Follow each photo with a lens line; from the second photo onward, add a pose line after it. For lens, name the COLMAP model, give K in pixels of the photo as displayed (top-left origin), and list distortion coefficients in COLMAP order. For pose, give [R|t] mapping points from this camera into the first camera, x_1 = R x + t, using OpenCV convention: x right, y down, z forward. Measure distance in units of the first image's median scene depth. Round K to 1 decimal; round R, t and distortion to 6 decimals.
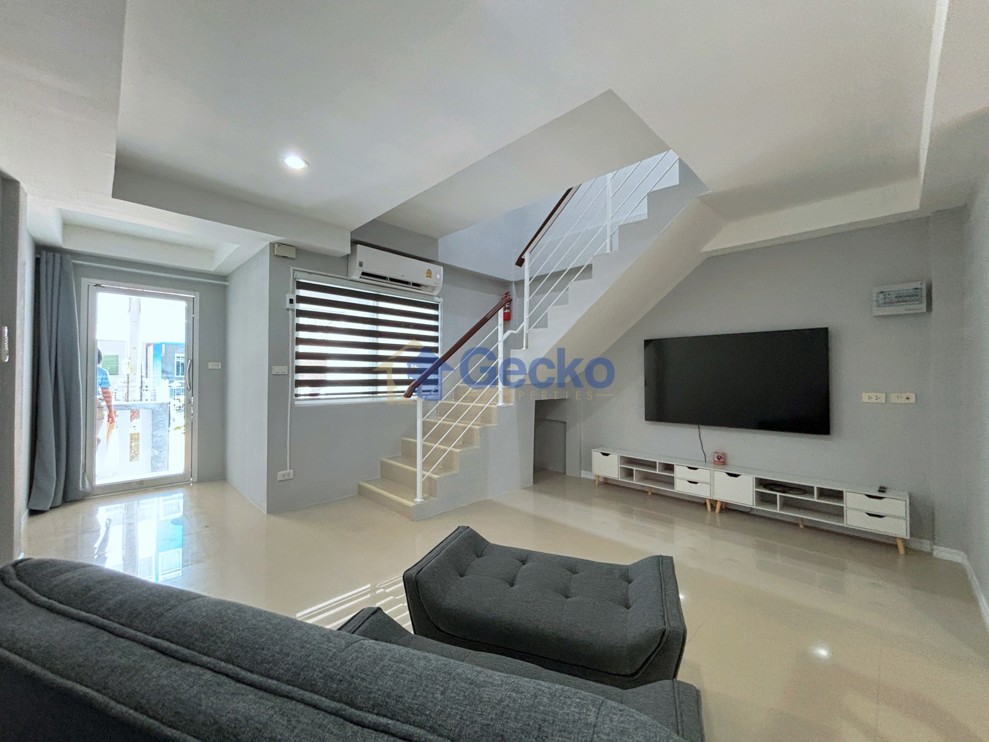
lens RADIAL K [[395.9, 0, 496.3], [0, 395.9, 370.7], [0, 0, 1]] dist [0.002402, 0.000653]
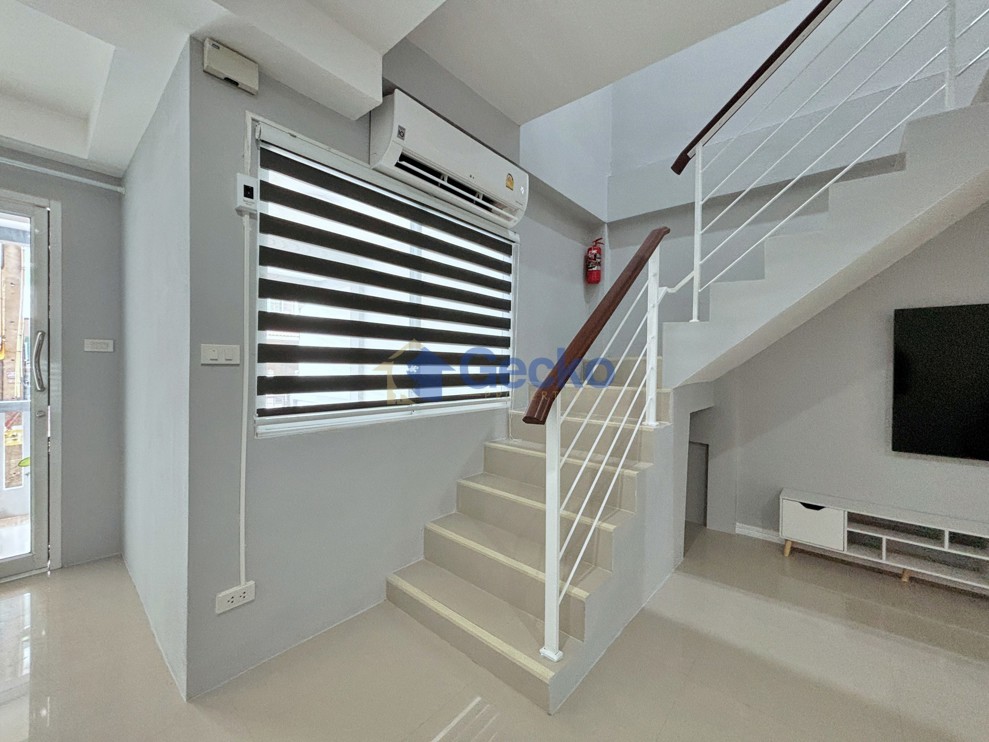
lens RADIAL K [[395.9, 0, 492.3], [0, 395.9, 368.8], [0, 0, 1]] dist [0.002402, 0.000653]
pose [[0.997539, 0.008256, 0.069622, -0.244392], [-0.009799, 0.999713, 0.021851, 0.001792], [-0.069421, -0.022479, 0.997334, 0.475232]]
